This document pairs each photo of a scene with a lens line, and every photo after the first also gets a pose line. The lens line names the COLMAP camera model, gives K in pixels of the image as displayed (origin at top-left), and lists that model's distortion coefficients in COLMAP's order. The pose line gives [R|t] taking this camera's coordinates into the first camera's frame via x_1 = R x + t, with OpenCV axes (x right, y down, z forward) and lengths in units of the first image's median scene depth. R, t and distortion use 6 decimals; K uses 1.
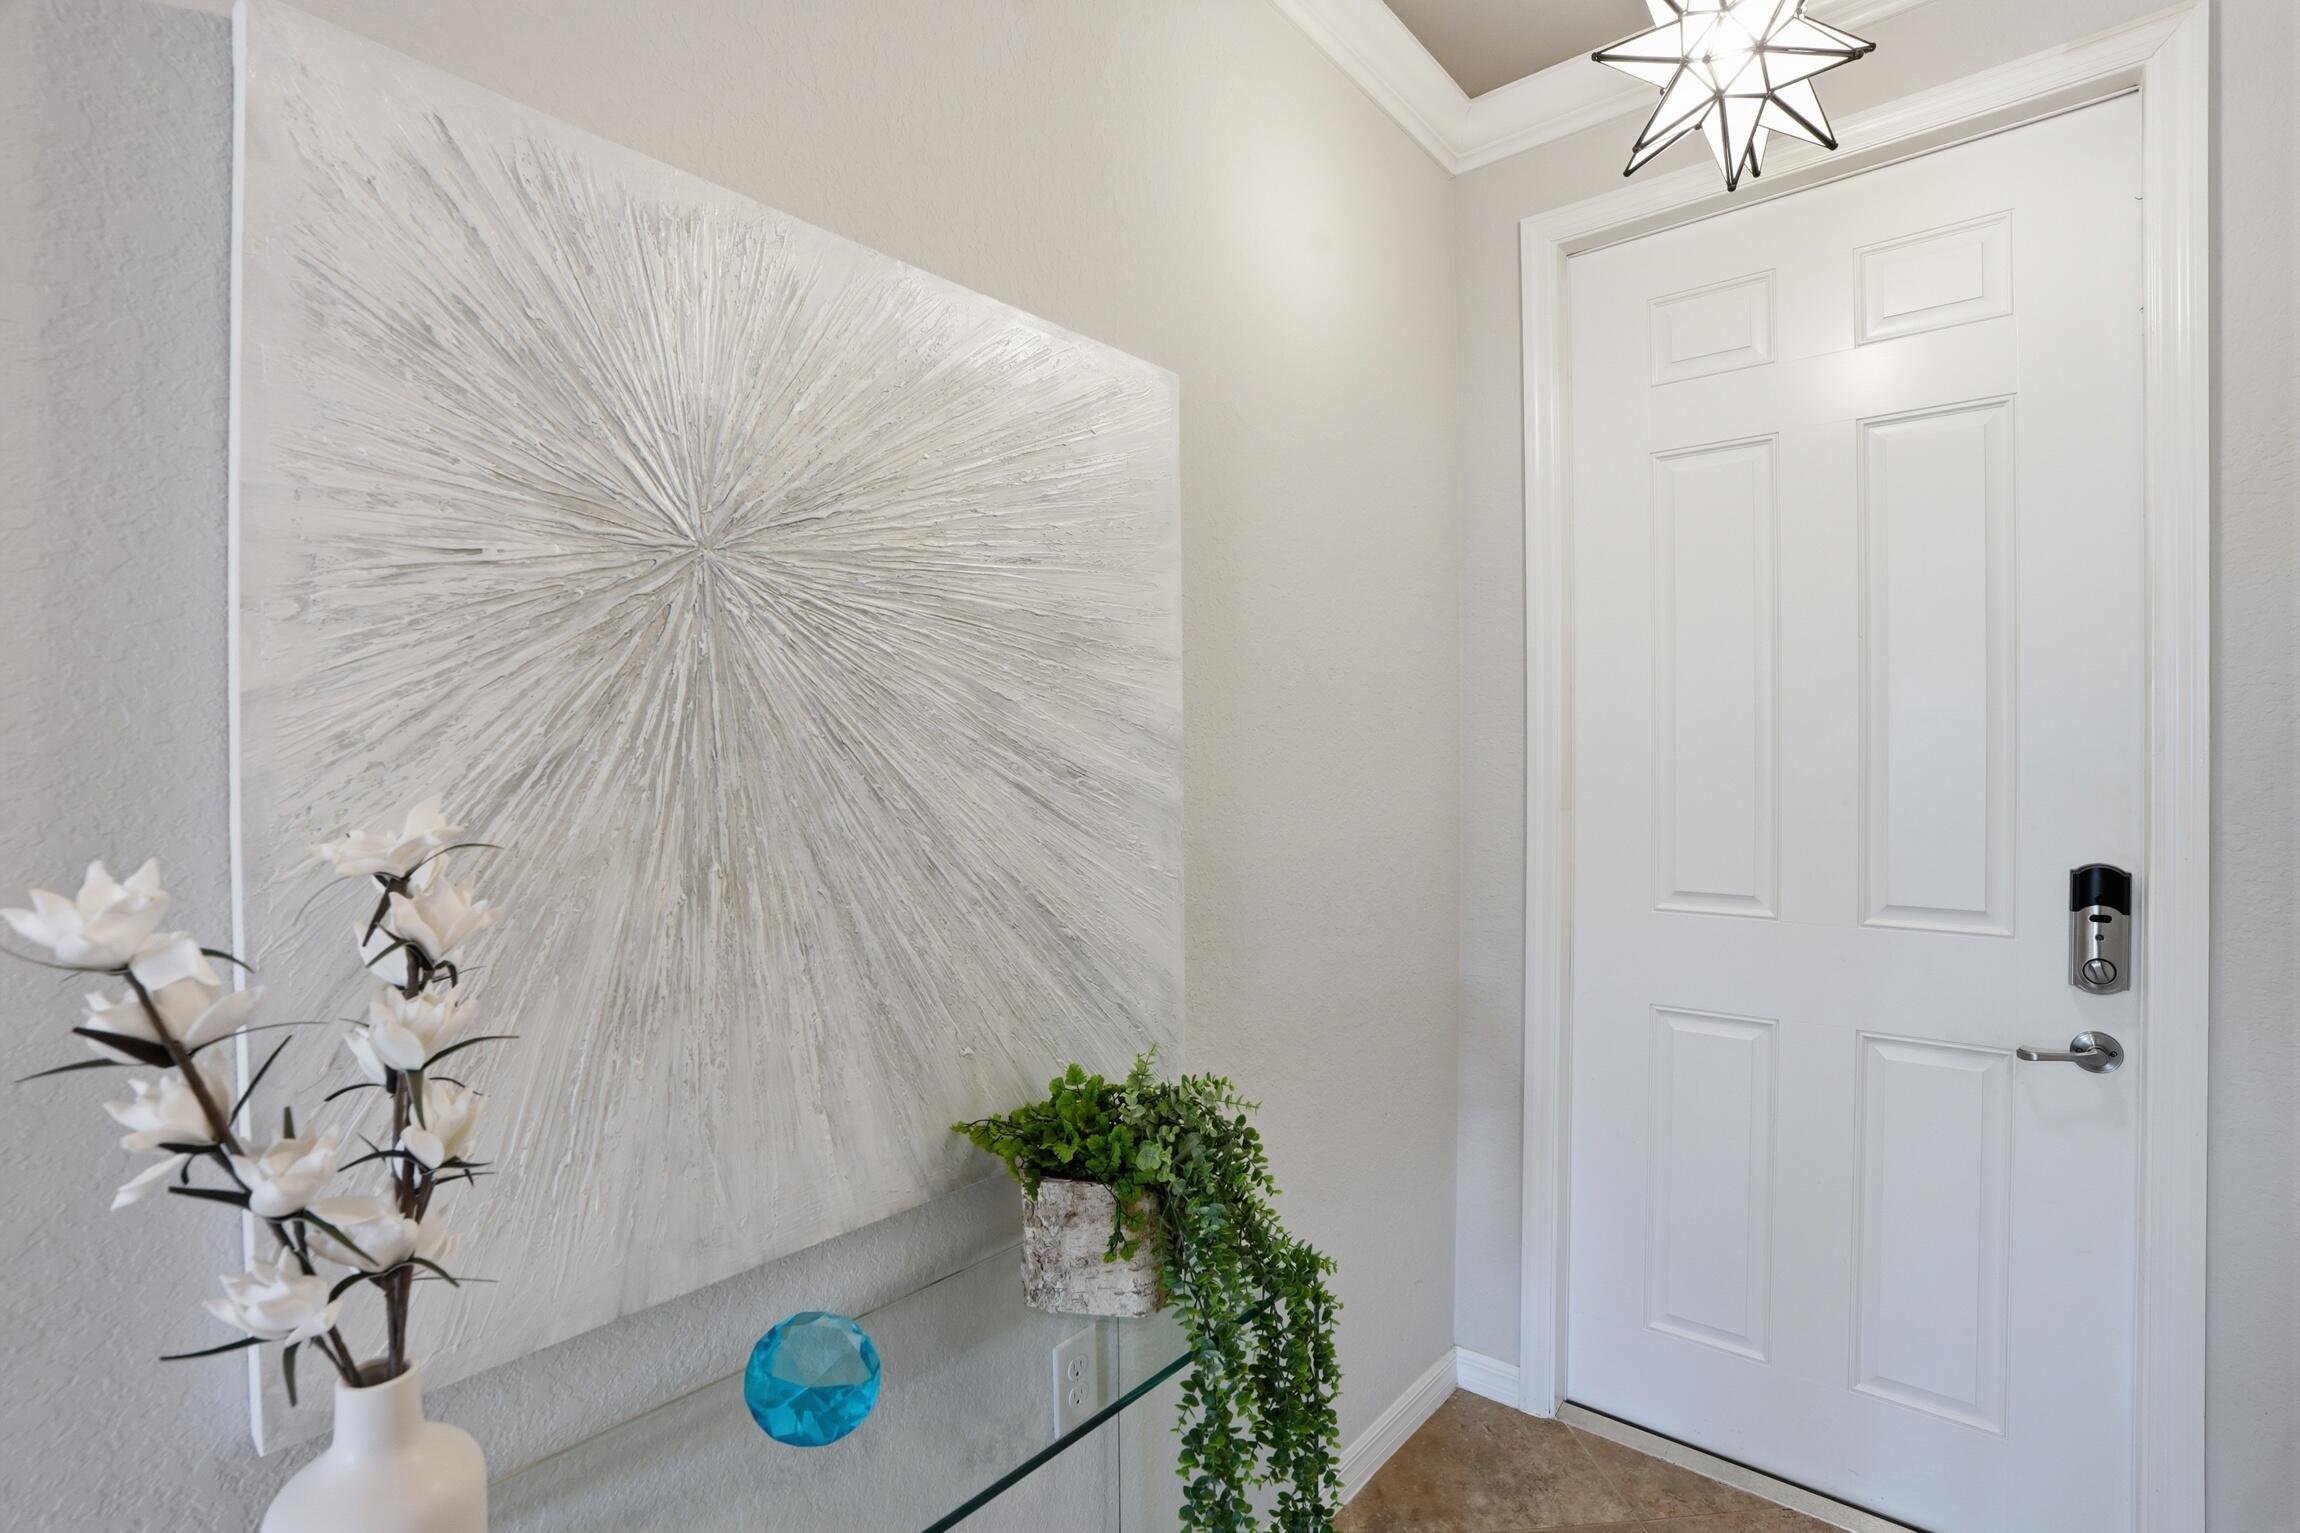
lens RADIAL K [[1074.2, 0, 1156.5], [0, 1074.2, 758.0], [0, 0, 1]] dist [-0.024035, 0.001964]
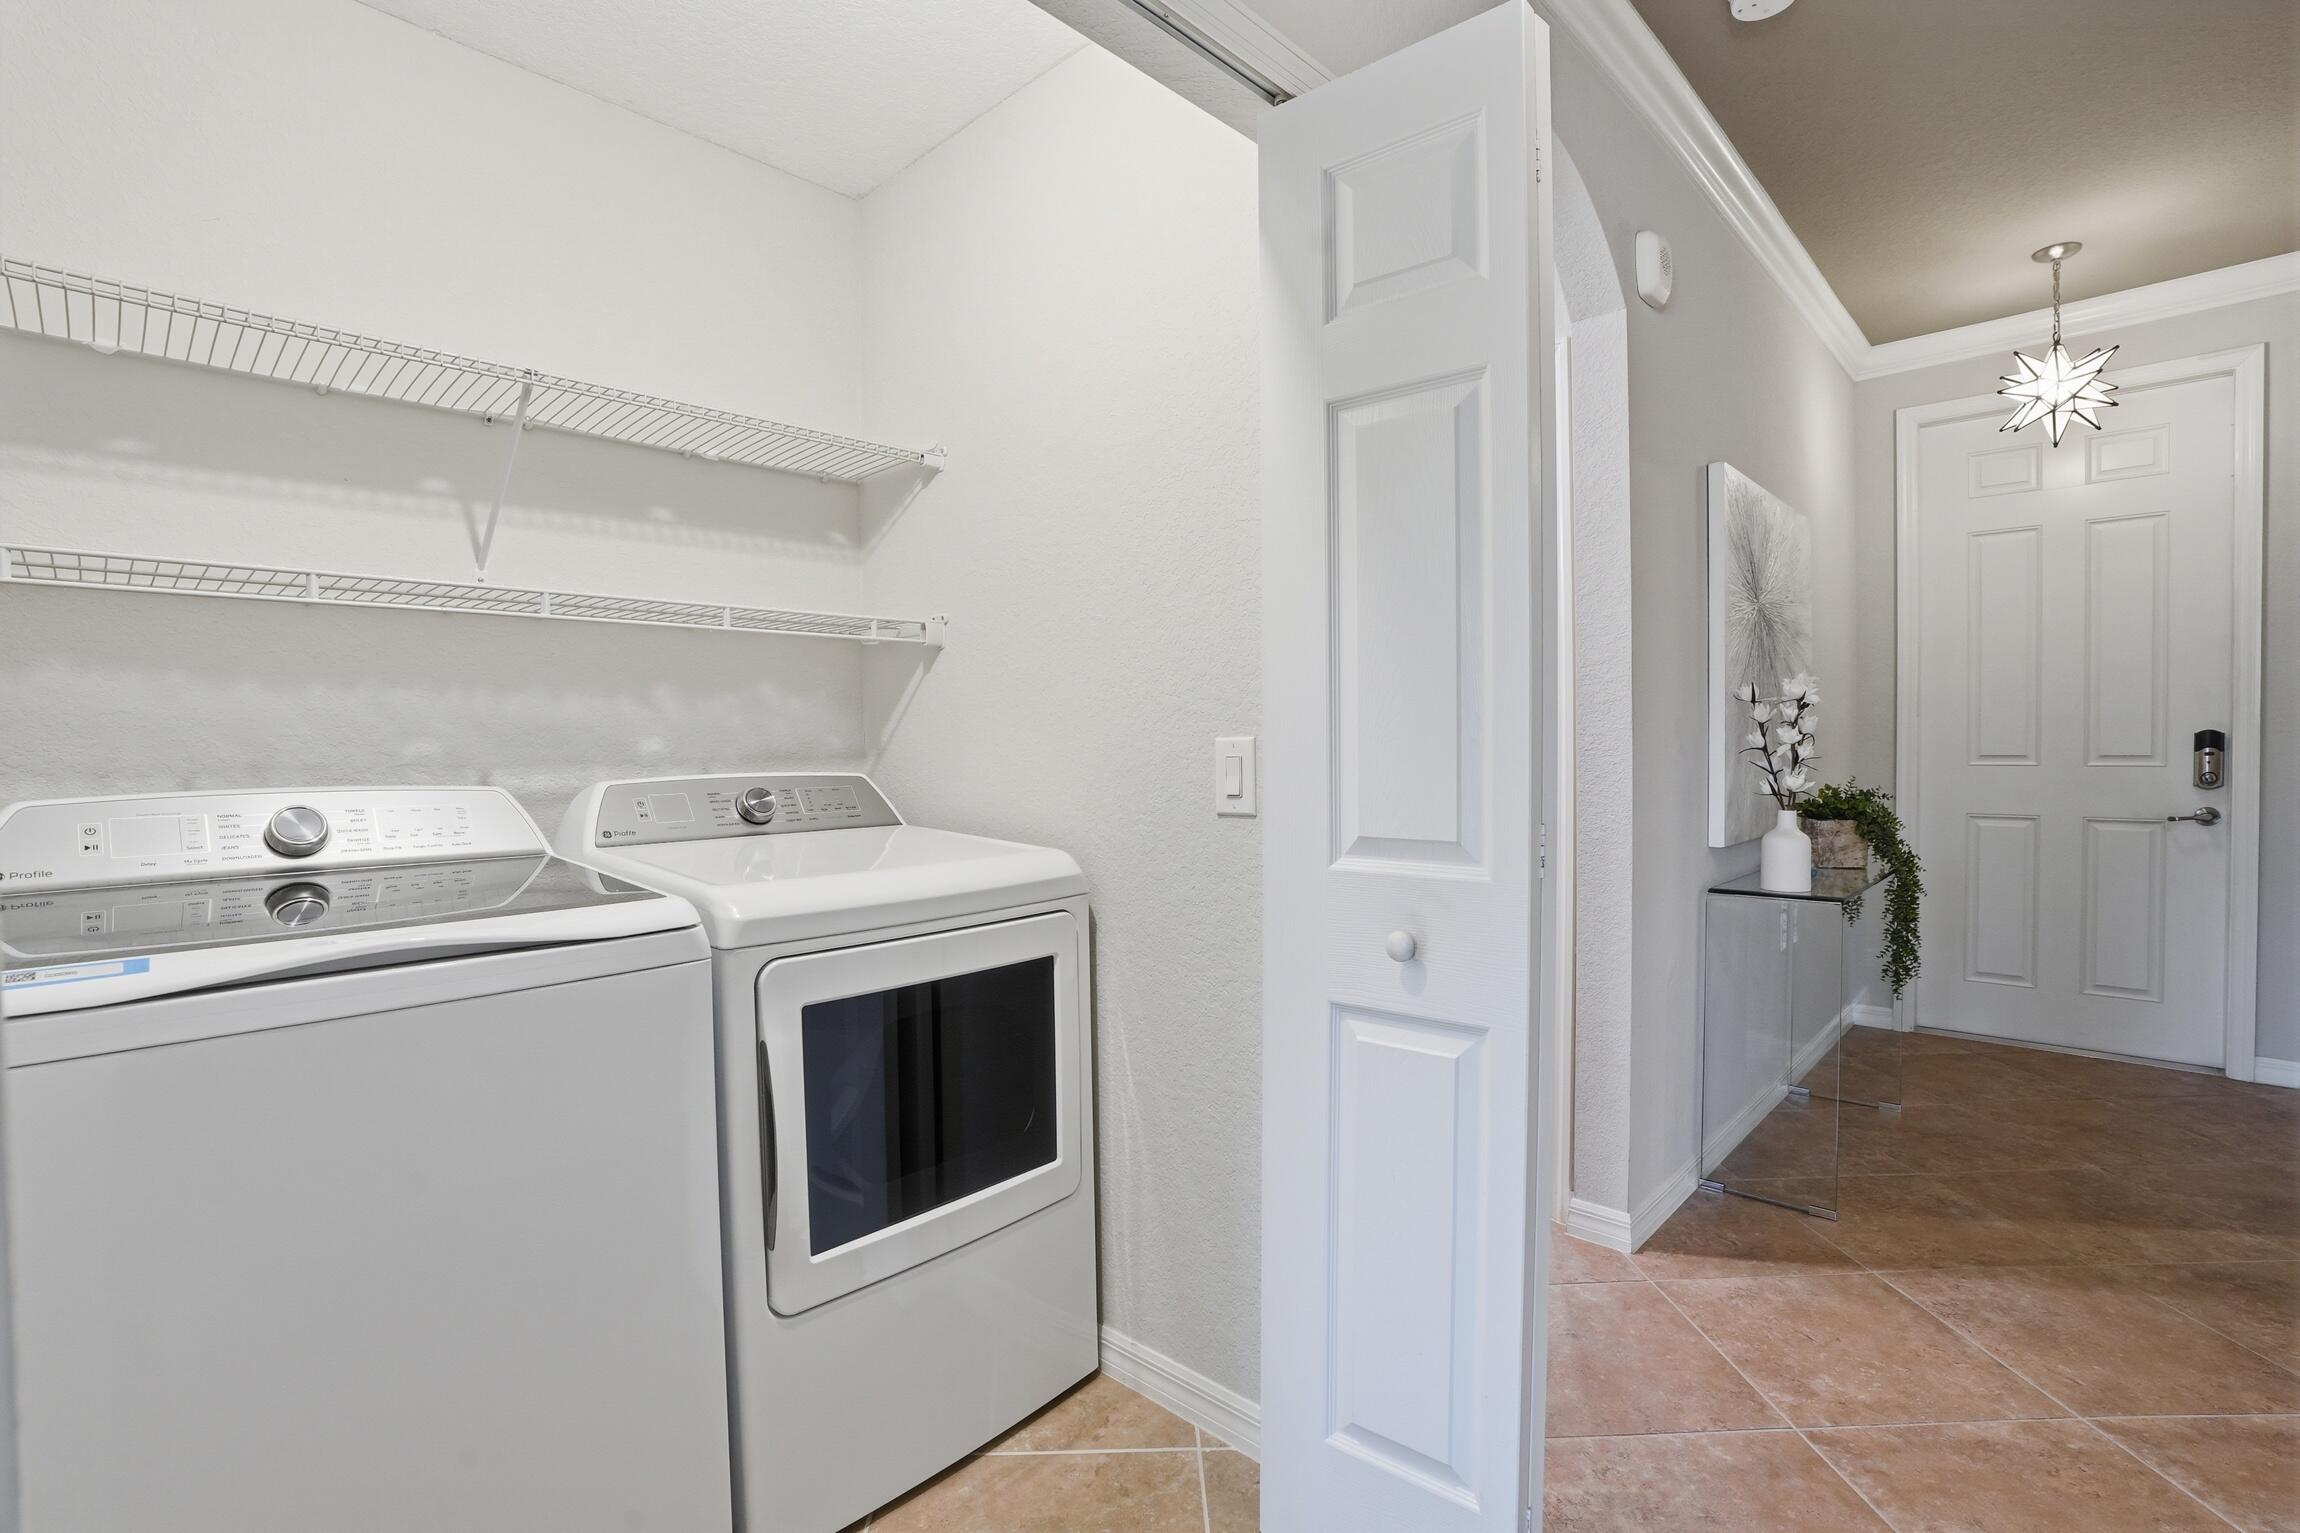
lens RADIAL K [[1074.2, 0, 1140.9], [0, 1074.2, 774.1], [0, 0, 1]] dist [-0.024035, 0.001964]
pose [[0.997610, -0.013053, -0.067848, -1.106996], [0.014830, 0.999558, 0.025752, 0.105267], [0.067482, -0.026697, 0.997363, -1.252373]]
